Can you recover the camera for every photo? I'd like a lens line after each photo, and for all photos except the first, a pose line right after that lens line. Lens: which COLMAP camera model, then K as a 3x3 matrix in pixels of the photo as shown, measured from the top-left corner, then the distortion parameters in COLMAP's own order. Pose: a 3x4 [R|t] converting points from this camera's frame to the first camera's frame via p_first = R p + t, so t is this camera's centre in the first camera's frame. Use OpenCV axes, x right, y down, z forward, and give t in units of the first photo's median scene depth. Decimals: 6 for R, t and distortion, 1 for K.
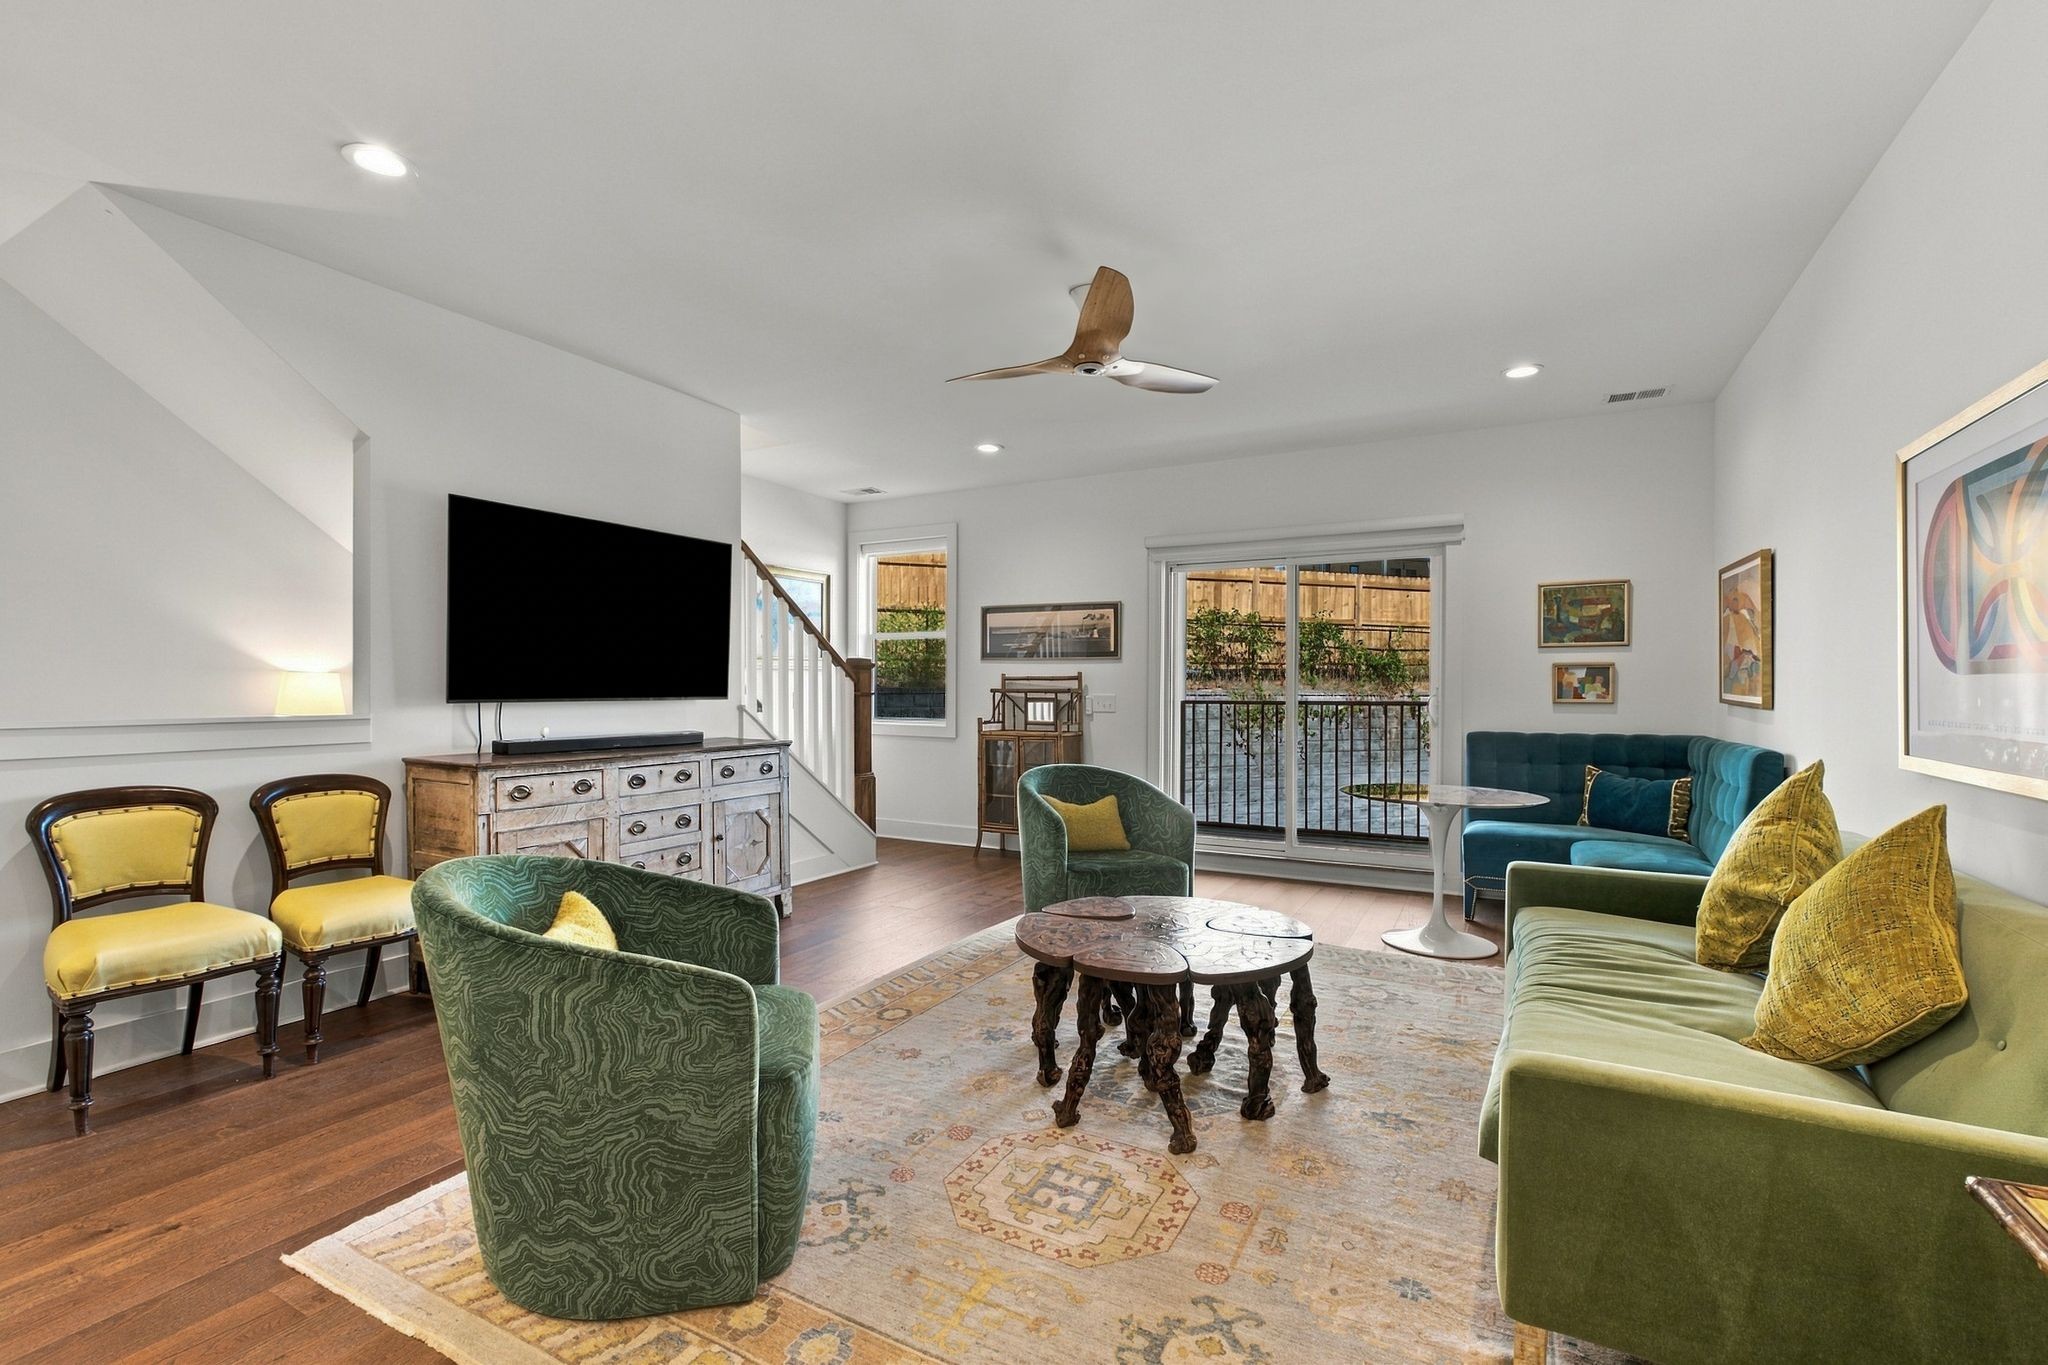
lens RADIAL K [[897.3, 0, 1035.1], [0, 897.3, 692.6], [0, 0, 1]] dist [0.000698, -0.000481]
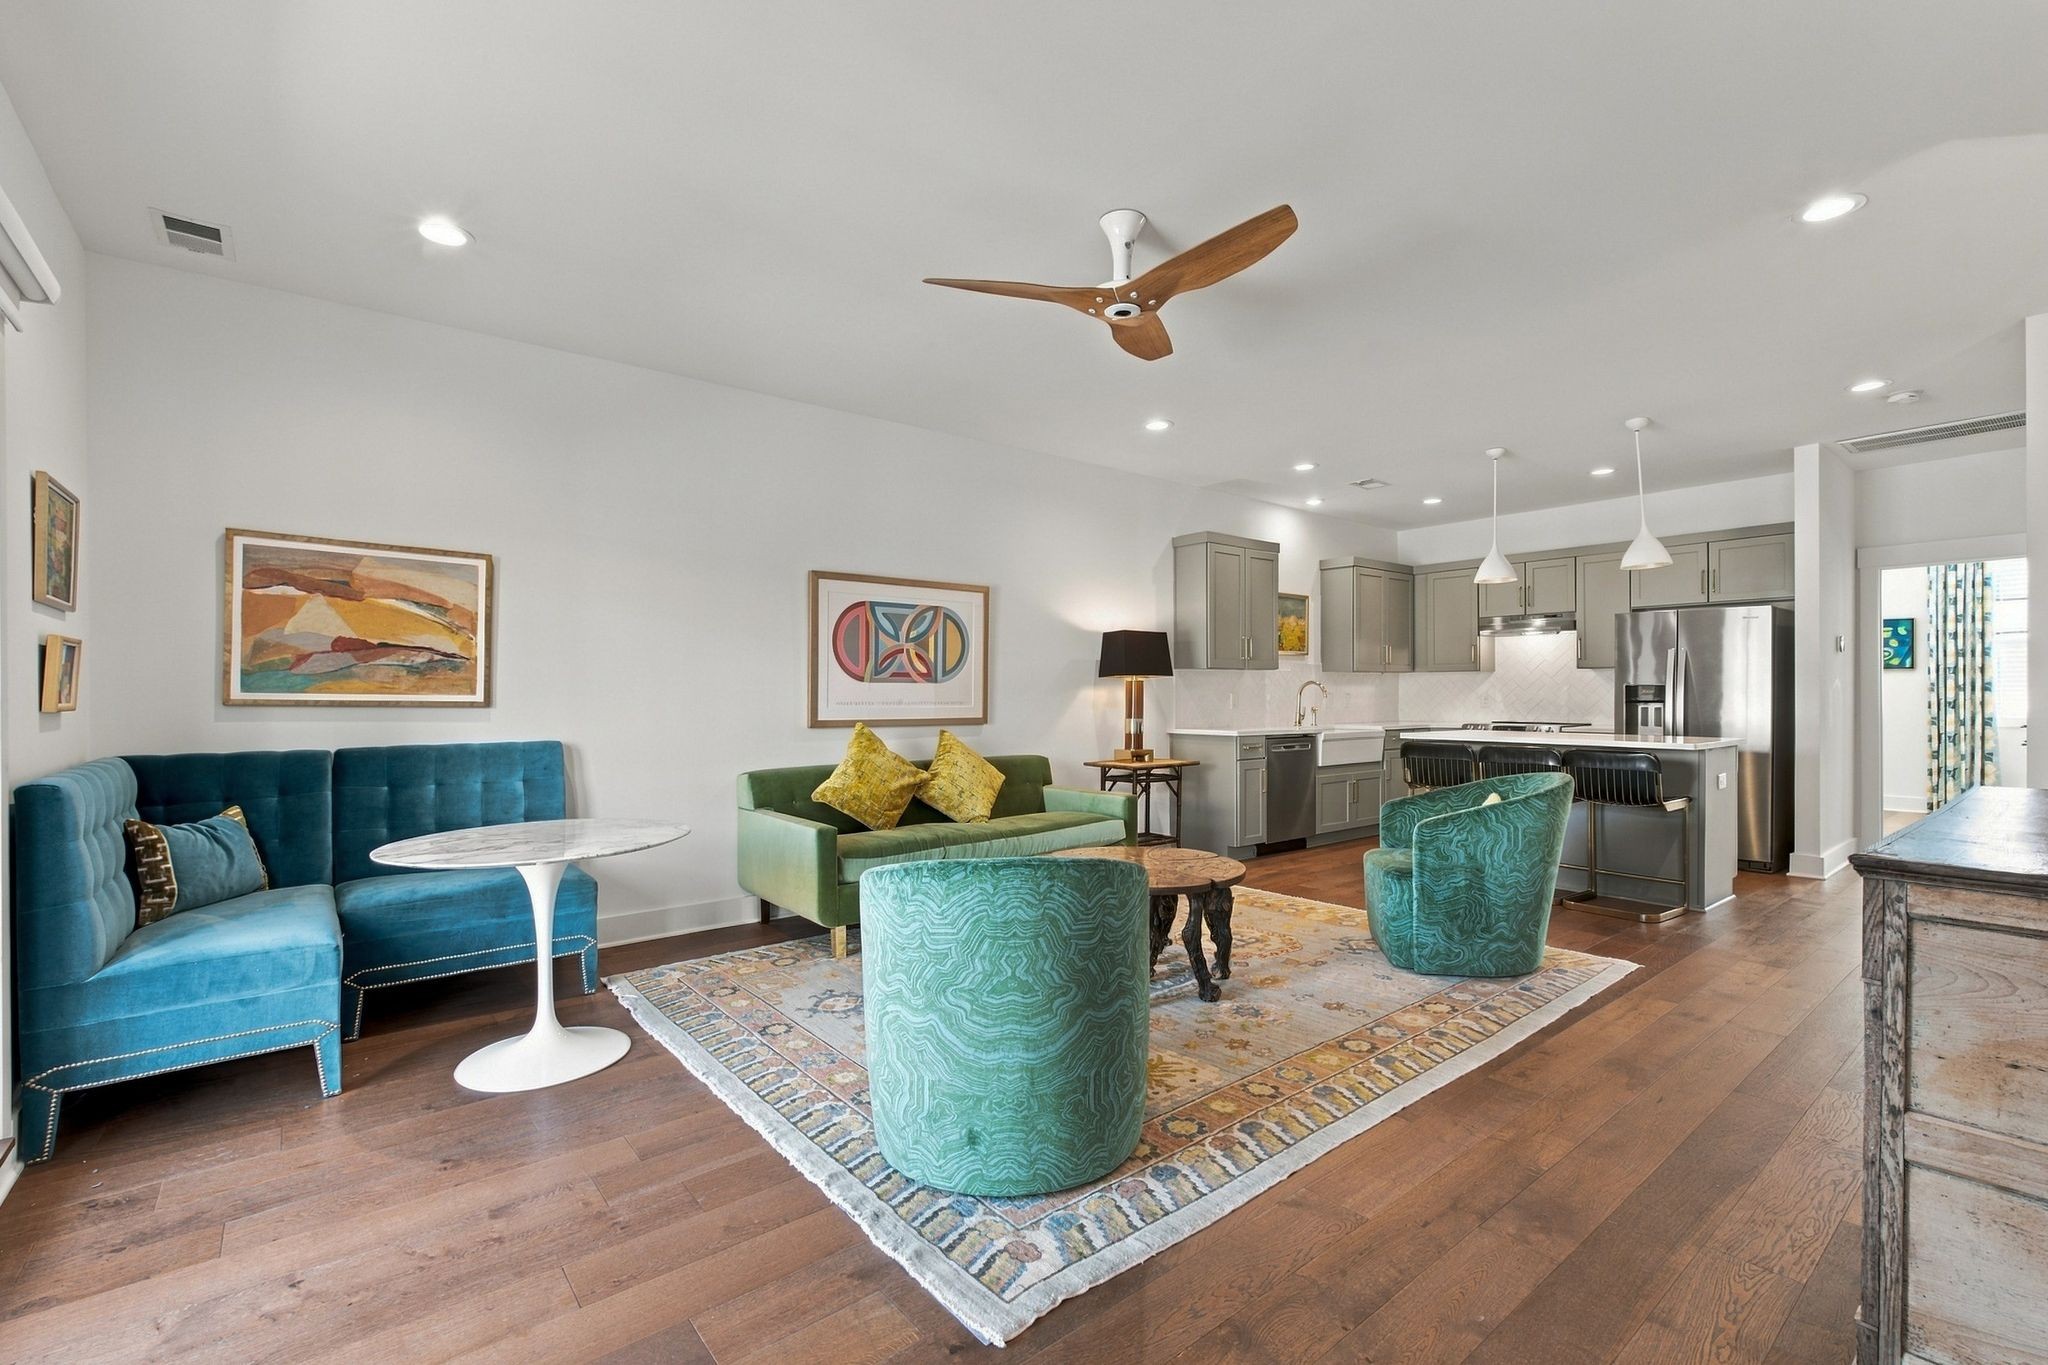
lens RADIAL K [[902.8, 0, 1028.8], [0, 902.8, 684.4], [0, 0, 1]] dist [-0.021979, 0.000320]
pose [[-0.920465, 0.006285, 0.390775, -0.124022], [0.003043, 0.999956, -0.008915, 0.002188], [-0.390814, -0.007017, -0.920443, 1.175638]]
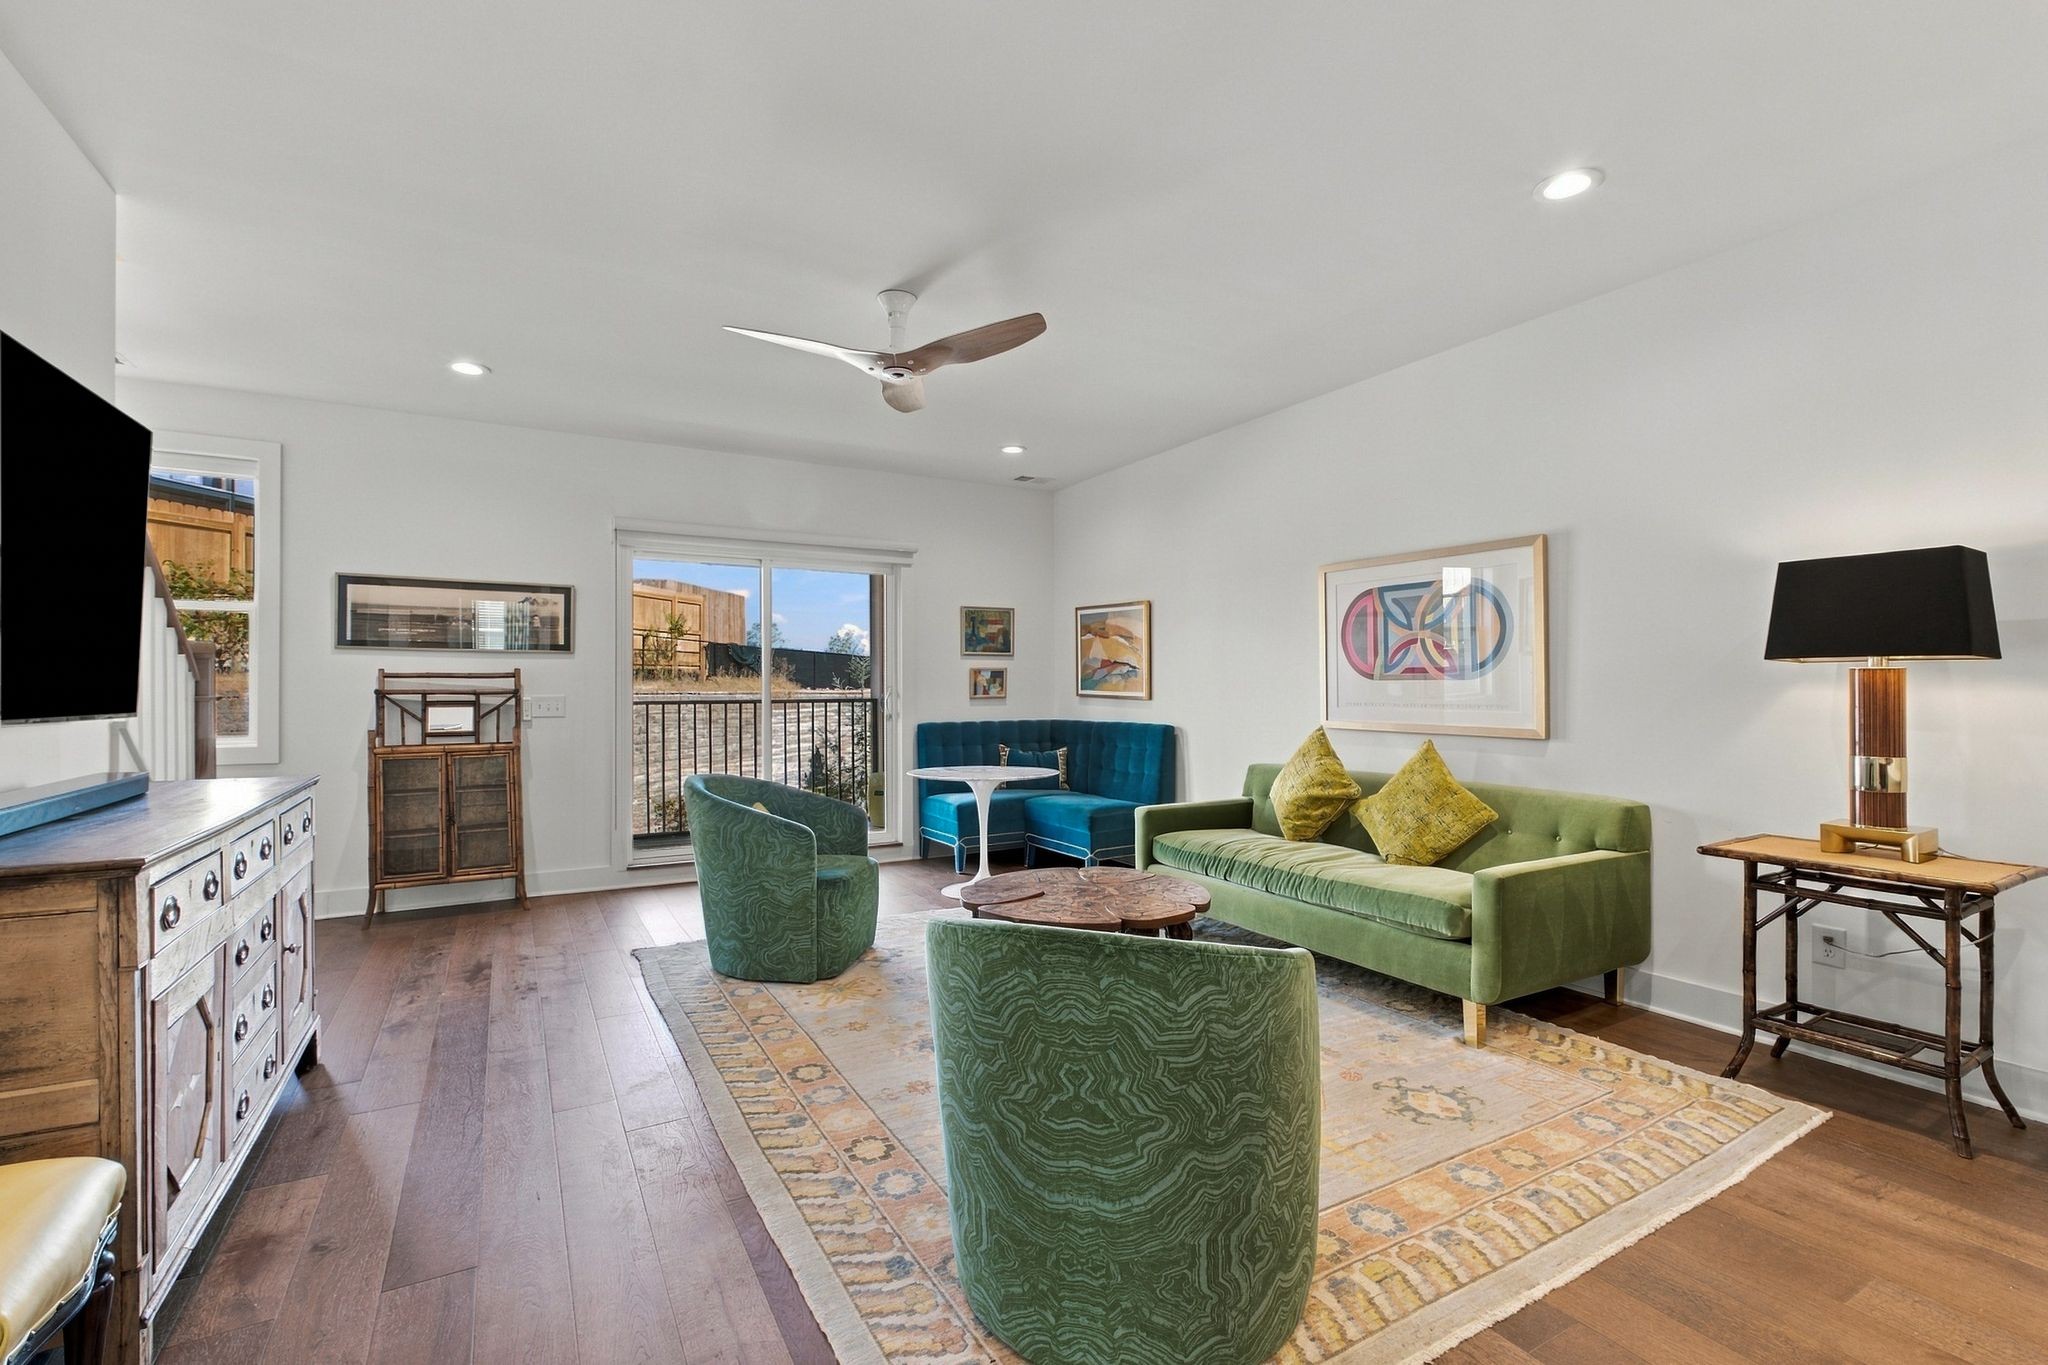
lens RADIAL K [[902.8, 0, 1028.8], [0, 902.8, 684.4], [0, 0, 1]] dist [-0.021979, 0.000320]
pose [[0.529401, -0.001155, 0.848371, -0.462986], [0.005747, 0.999981, -0.002225, -0.004947], [-0.848352, 0.006053, 0.529398, 0.221350]]
